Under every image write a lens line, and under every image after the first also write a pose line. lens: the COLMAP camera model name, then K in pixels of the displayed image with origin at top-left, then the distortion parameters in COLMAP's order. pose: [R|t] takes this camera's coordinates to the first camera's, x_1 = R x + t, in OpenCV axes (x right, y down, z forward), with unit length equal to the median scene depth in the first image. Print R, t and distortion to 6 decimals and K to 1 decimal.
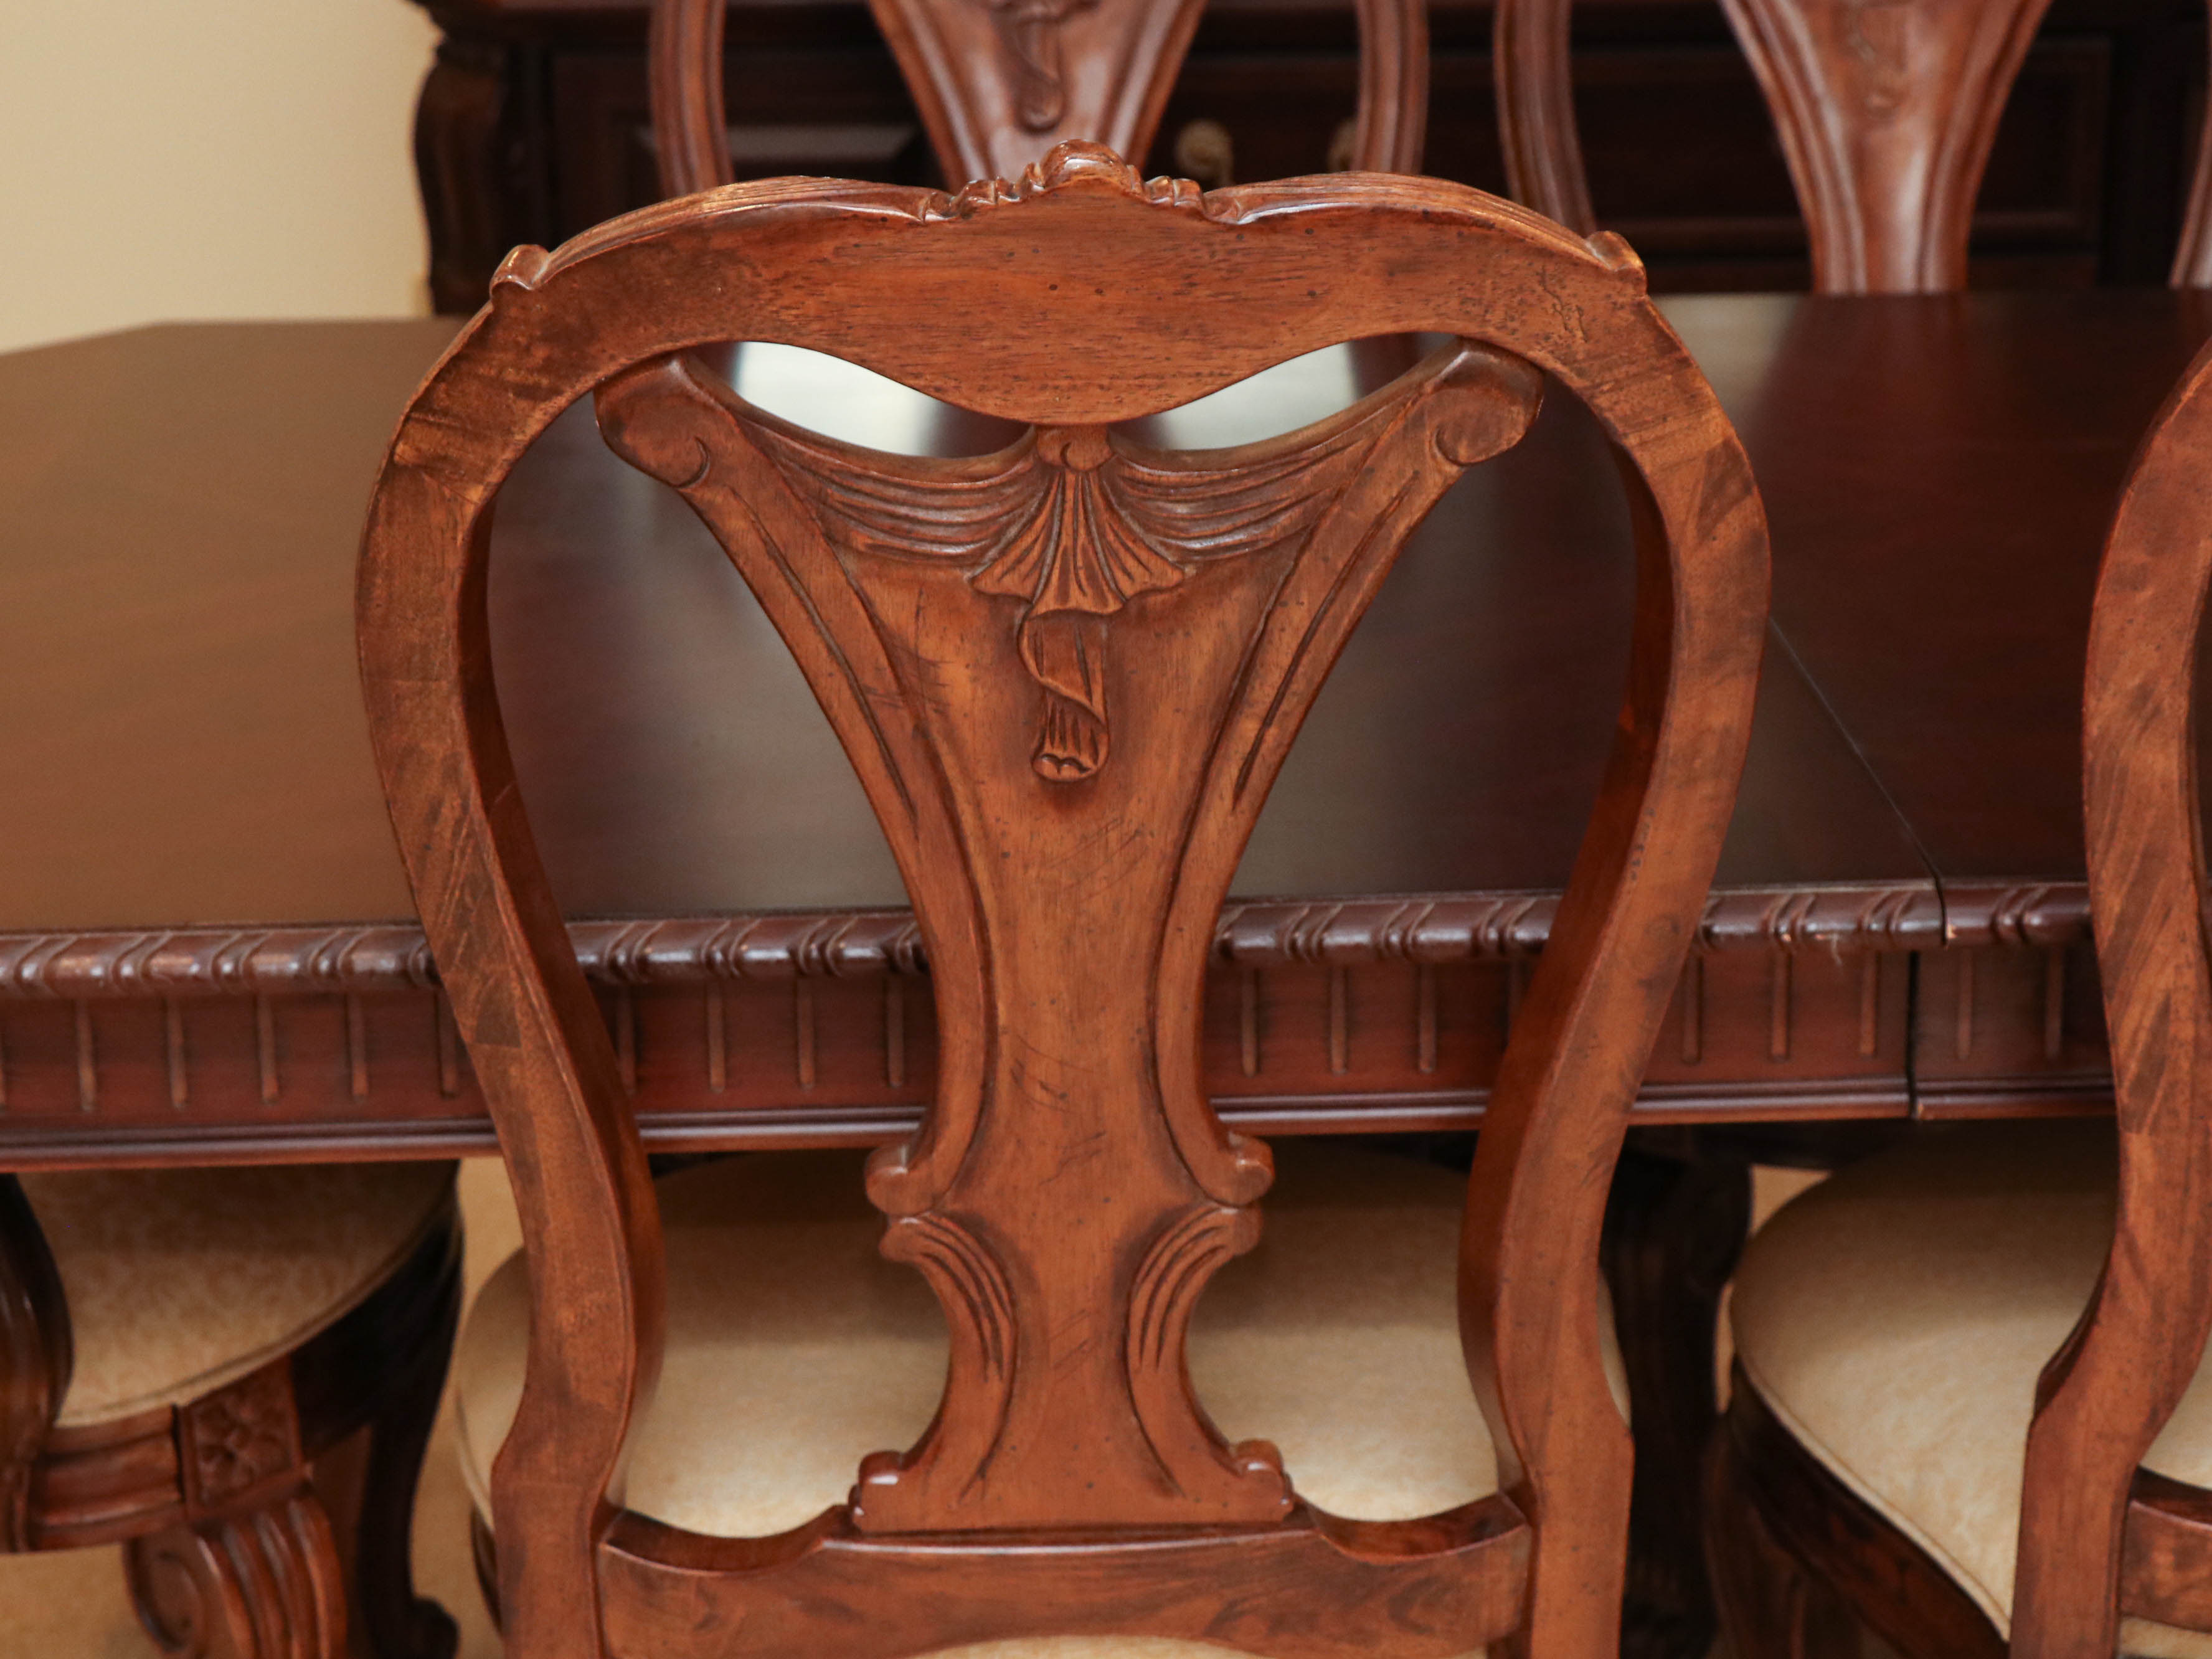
lens RADIAL K [[4560.3, 0, 1102.5], [0, 4560.3, 884.5], [0, 0, 1]] dist [0.051530, 0.000000]
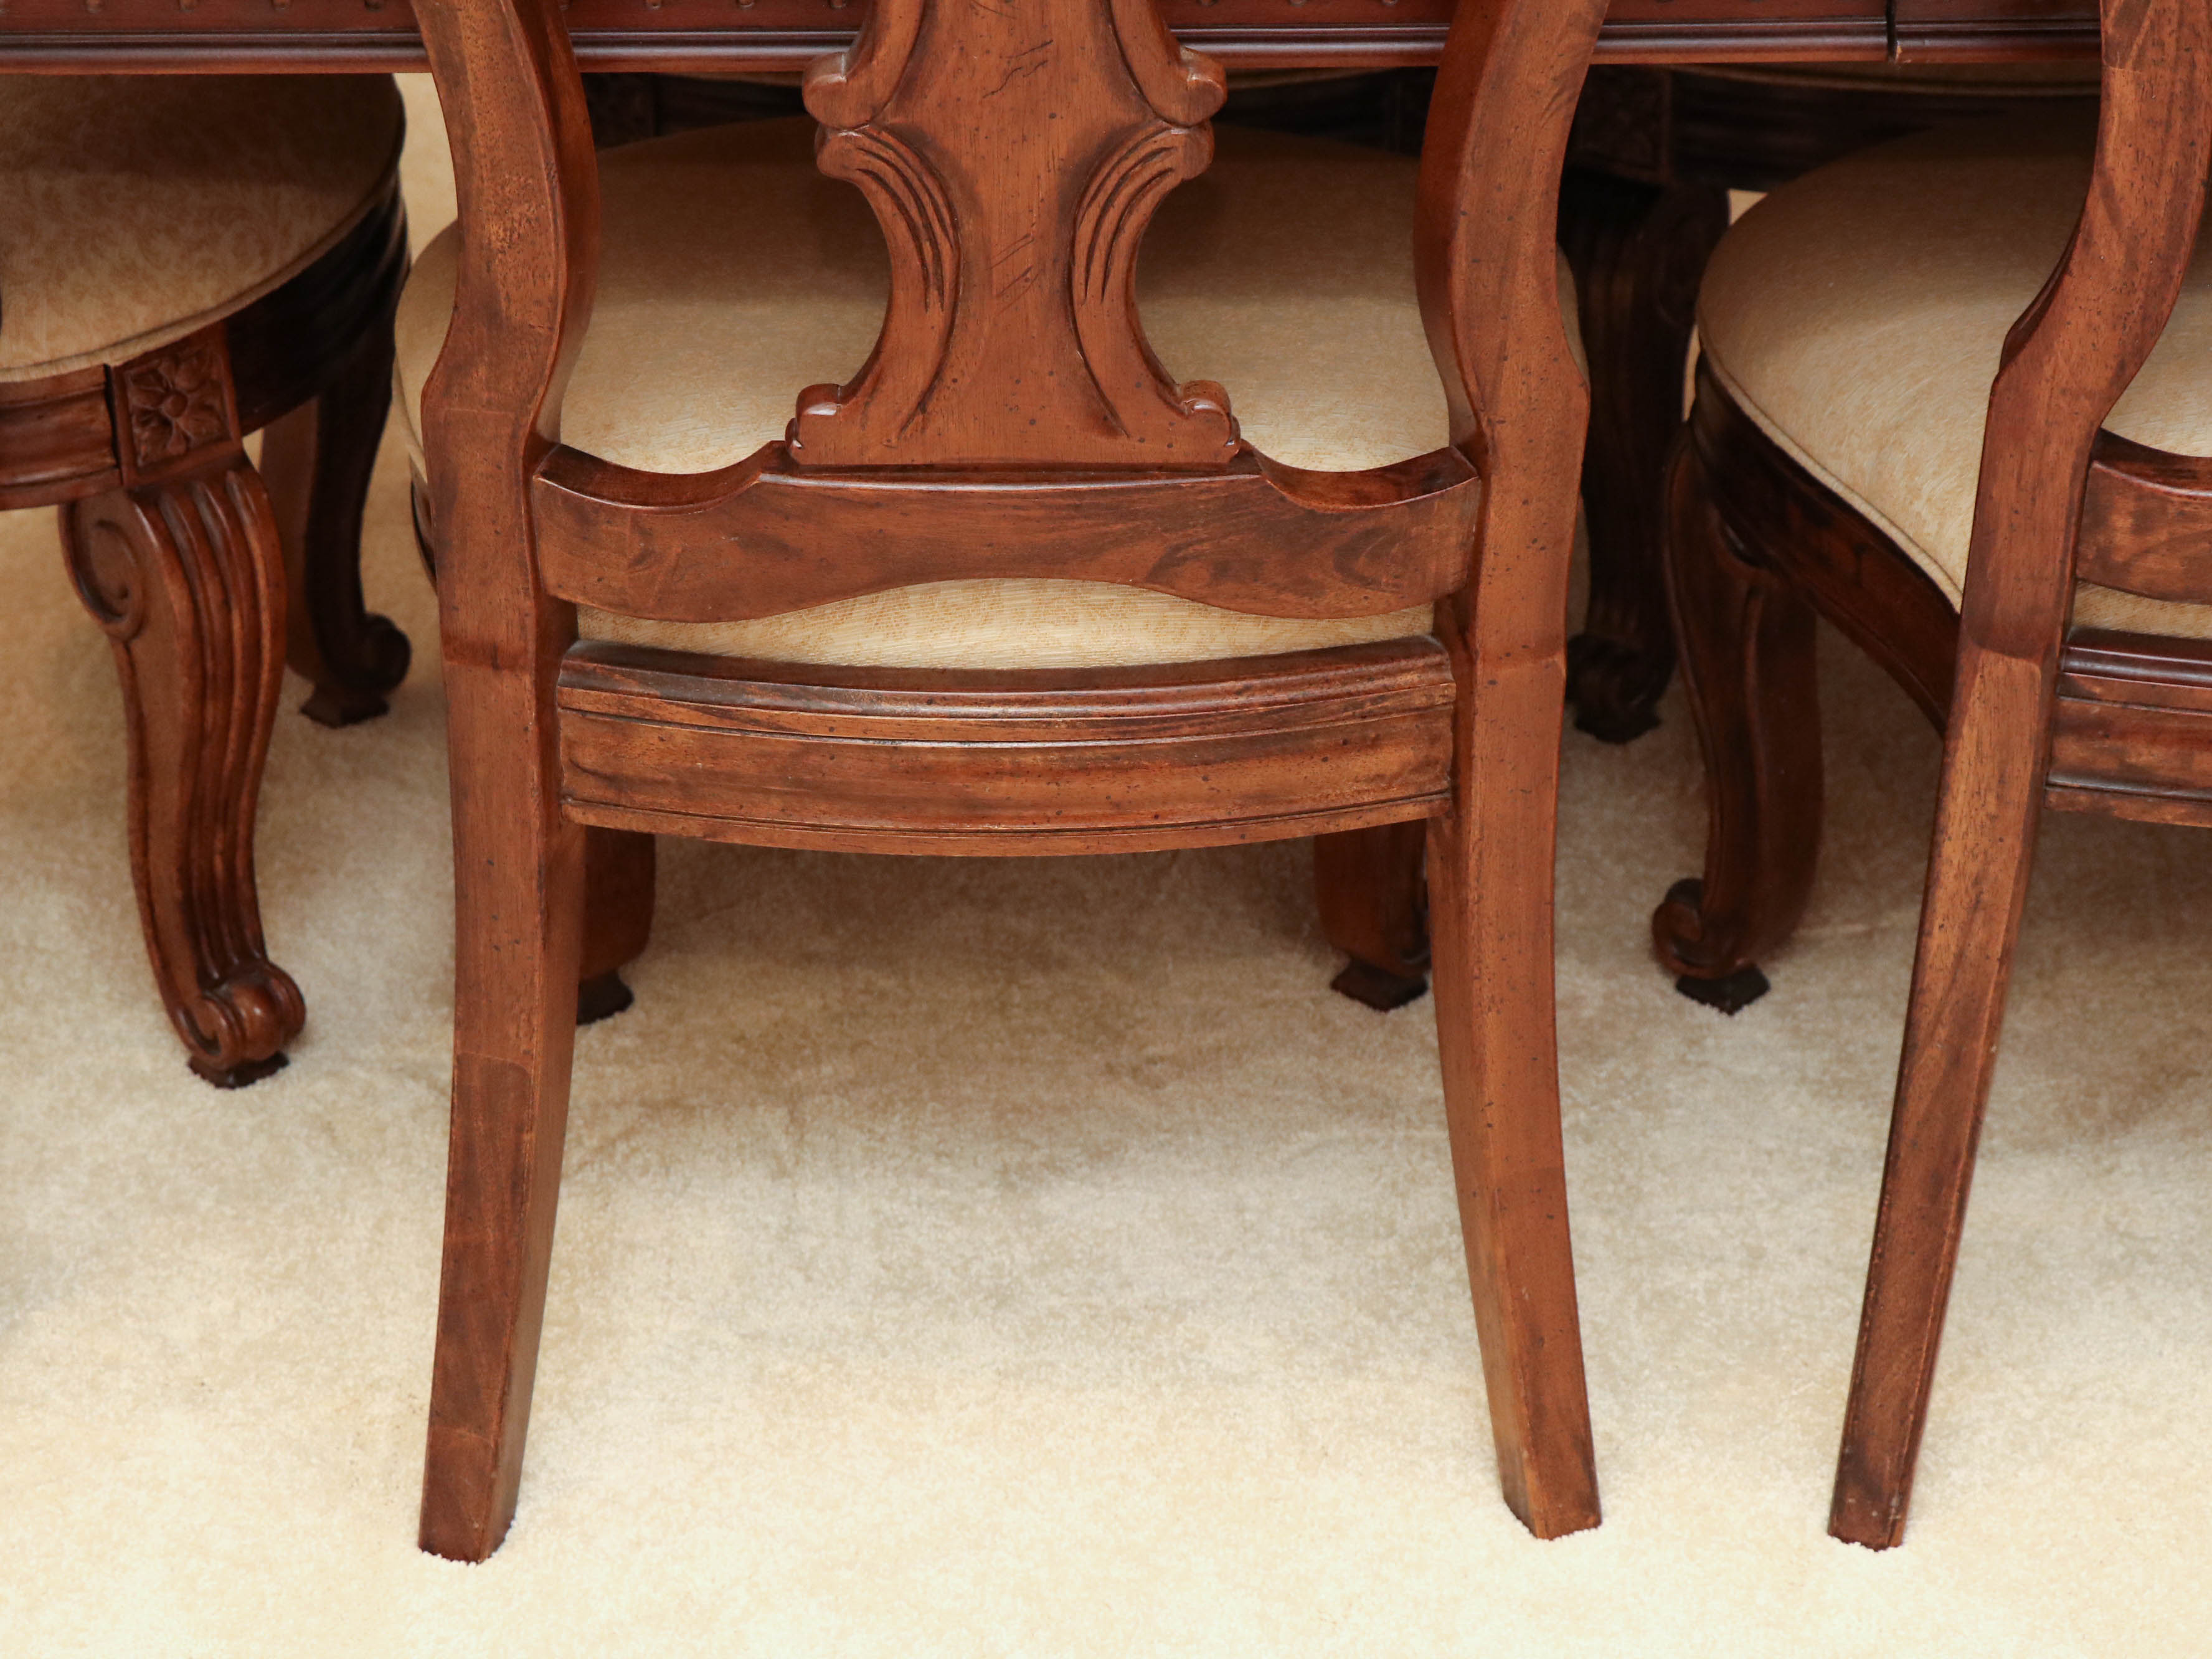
lens RADIAL K [[4560.3, 0, 1107.2], [0, 4560.3, 832.9], [0, 0, 1]] dist [0.051530, 0.000000]
pose [[0.999824, 0.018084, 0.005064, 0.010081], [-0.018667, 0.986499, 0.162702, 0.059963], [-0.002053, -0.162767, 0.986662, 0.019569]]
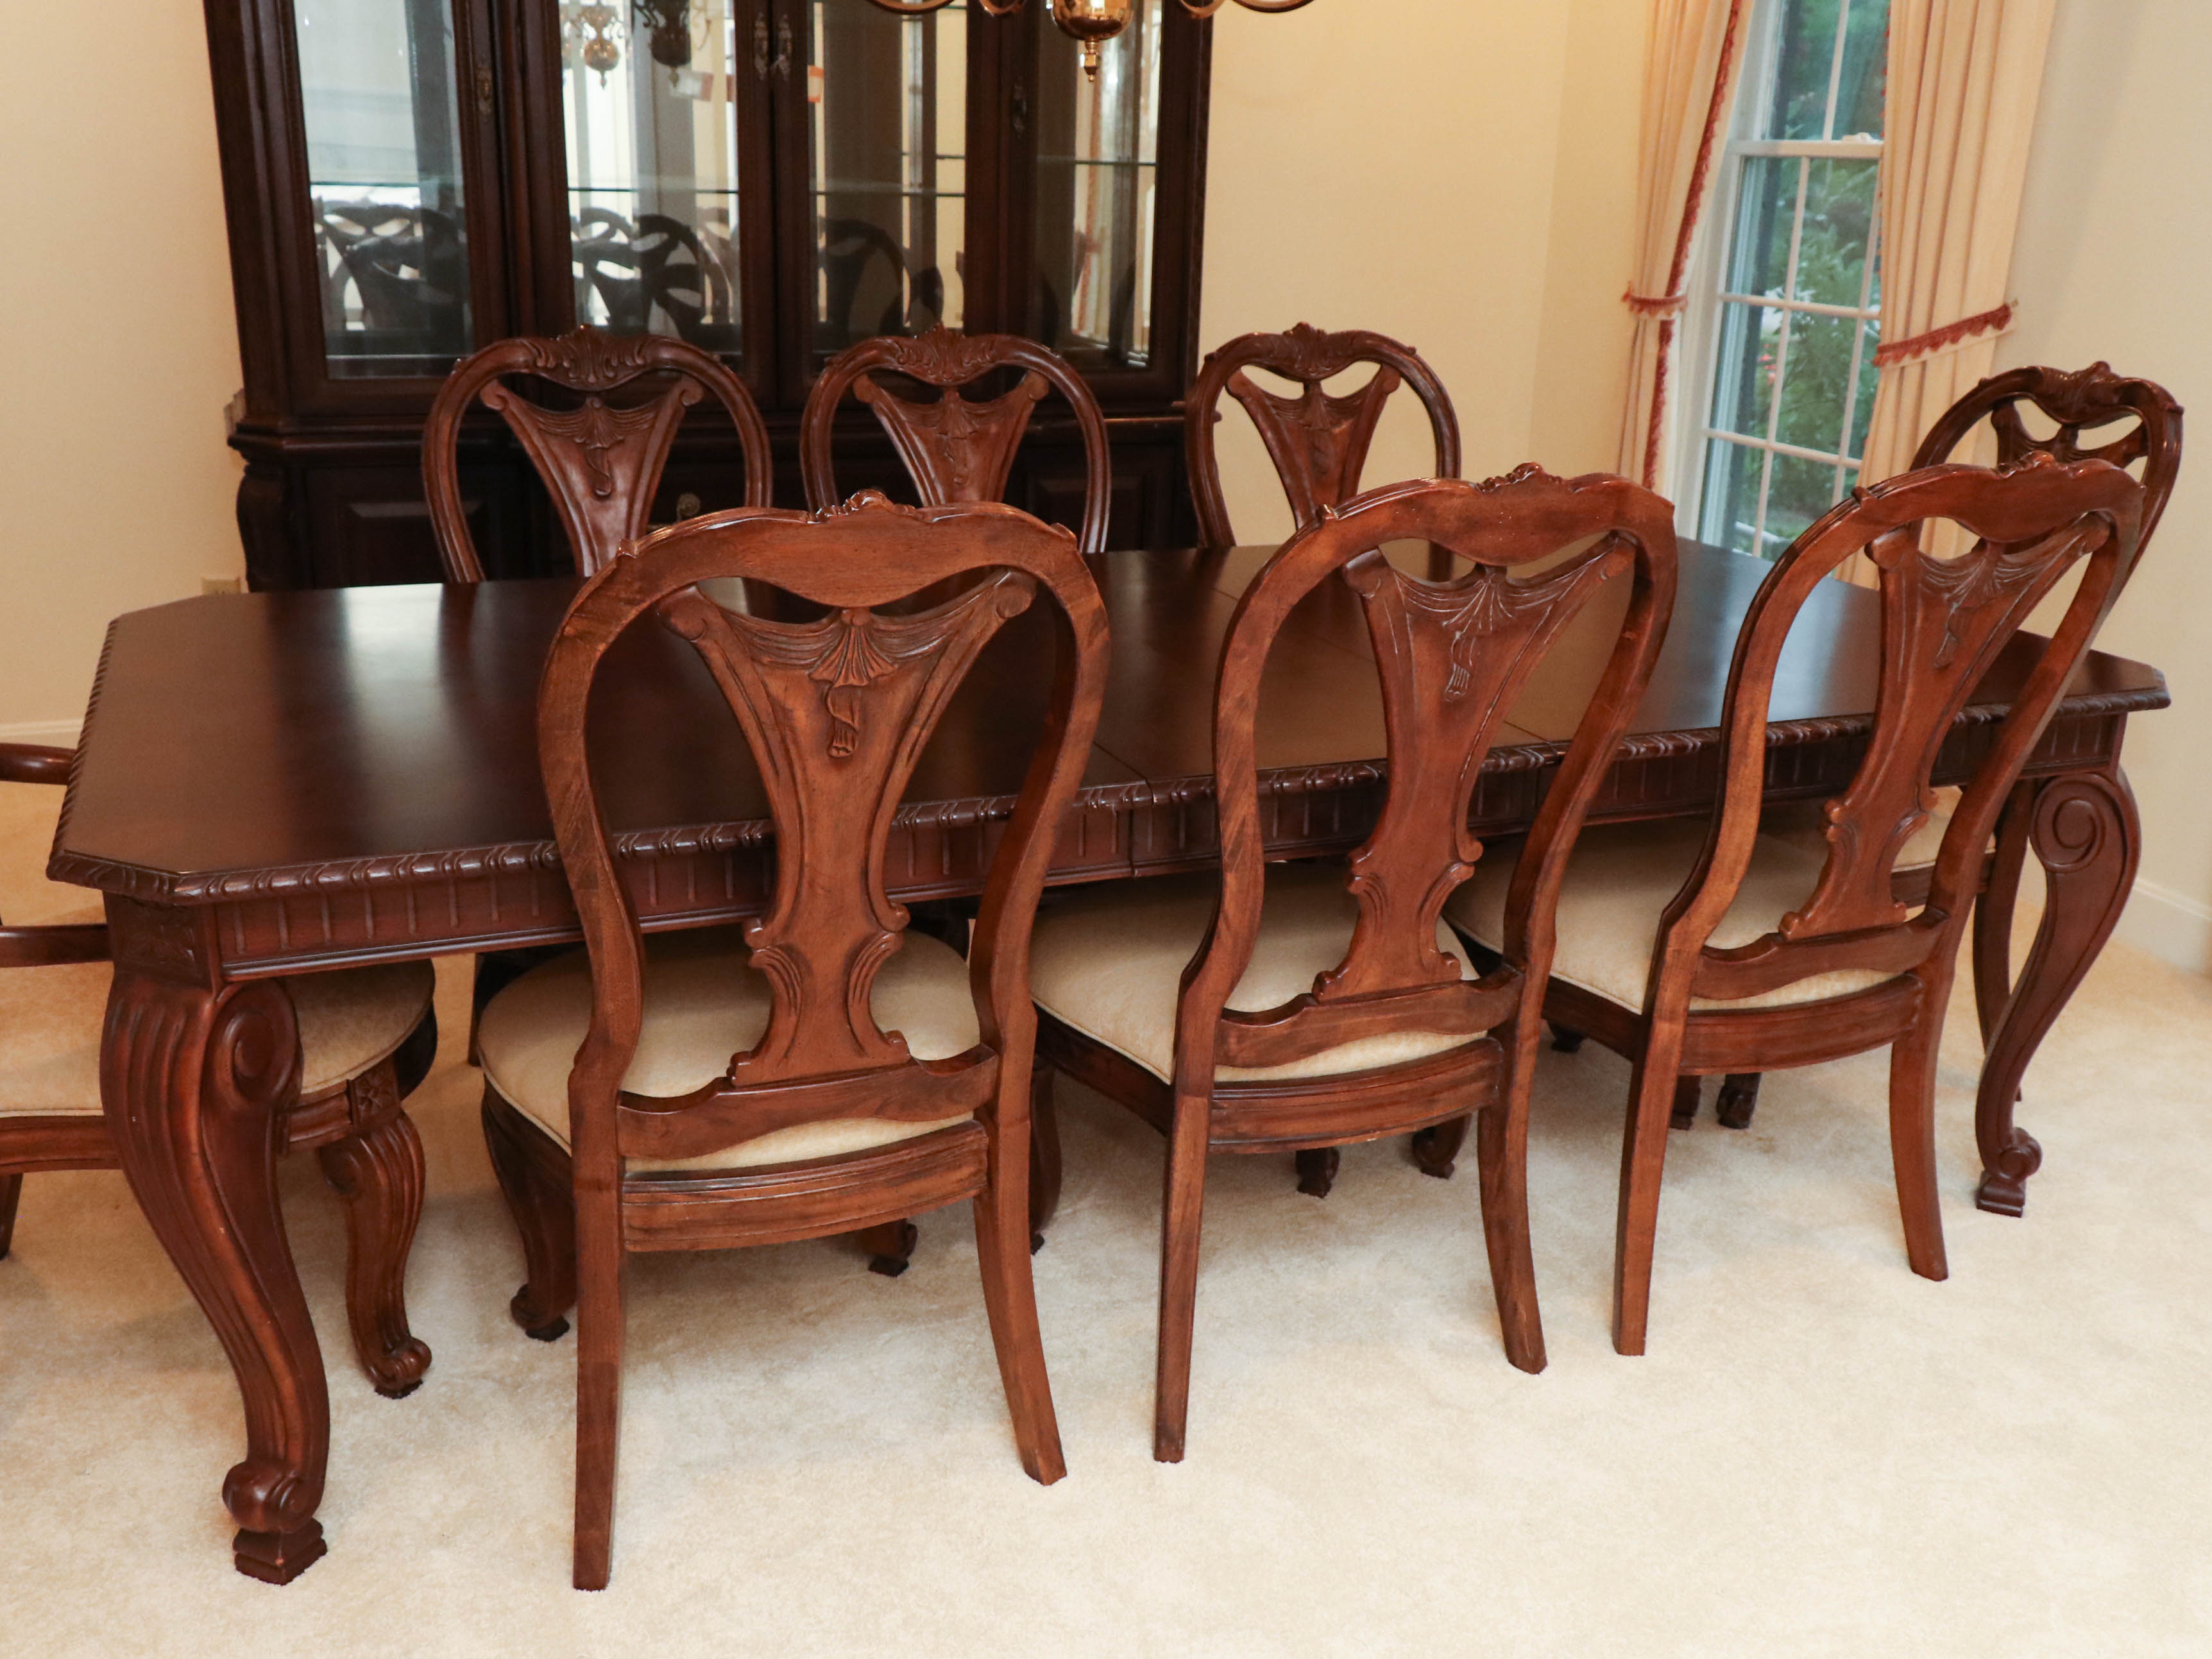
lens RADIAL K [[2022.1, 0, 1106.6], [0, 2022.1, 845.3], [0, 0, 1]] dist [-0.011679, 0.000000]
pose [[0.938795, -0.075455, 0.336112, -0.217833], [0.074212, 0.997105, 0.016560, 0.014979], [-0.336388, 0.009397, 0.941676, -0.047160]]
